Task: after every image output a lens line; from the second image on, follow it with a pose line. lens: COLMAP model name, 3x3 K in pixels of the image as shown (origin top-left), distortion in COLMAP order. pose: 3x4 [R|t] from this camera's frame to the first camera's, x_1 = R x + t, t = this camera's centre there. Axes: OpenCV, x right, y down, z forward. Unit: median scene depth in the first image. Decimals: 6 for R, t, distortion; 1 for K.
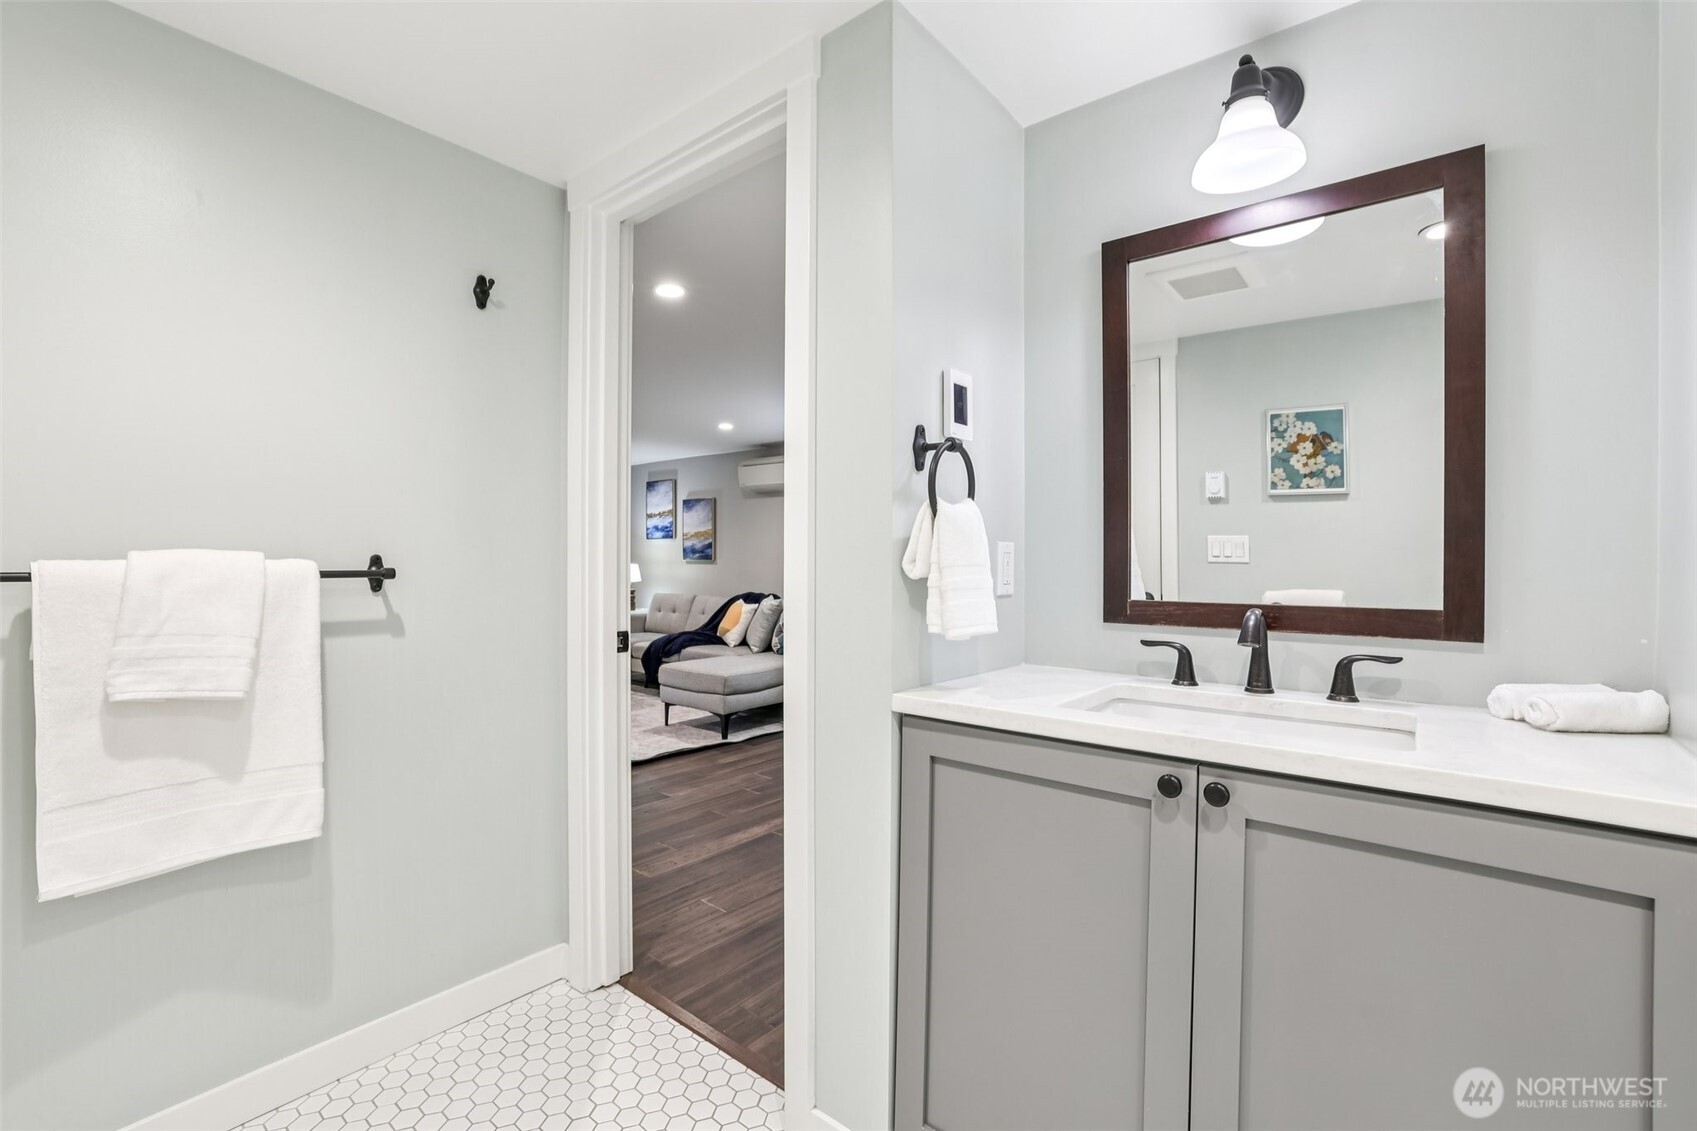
lens RADIAL K [[729.9, 0, 852.9], [0, 729.9, 562.6], [0, 0, 1]] dist [-0.004089, -0.000137]
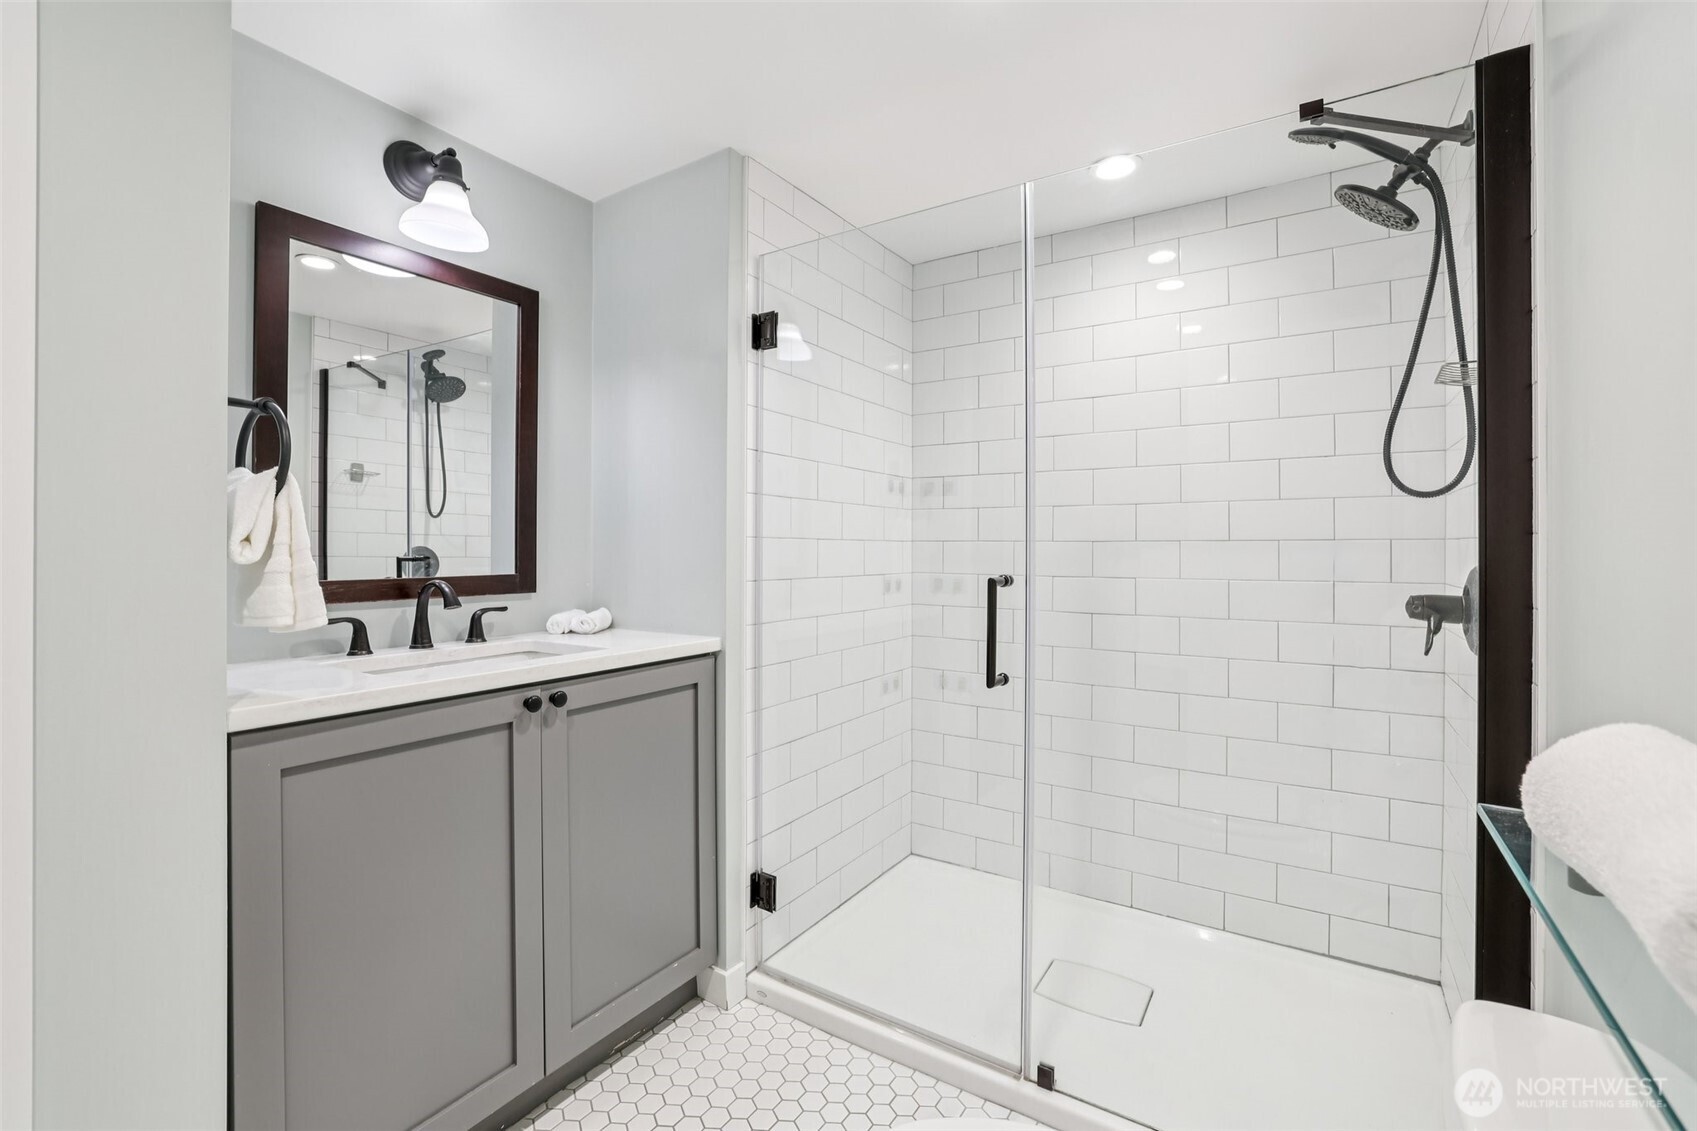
lens RADIAL K [[729.9, 0, 853.5], [0, 729.9, 555.2], [0, 0, 1]] dist [-0.004089, -0.000137]
pose [[-0.084230, -0.015179, 0.996331, -0.819335], [-0.003867, 0.999881, 0.014907, -0.002730], [-0.996439, -0.002597, -0.084279, 0.407396]]
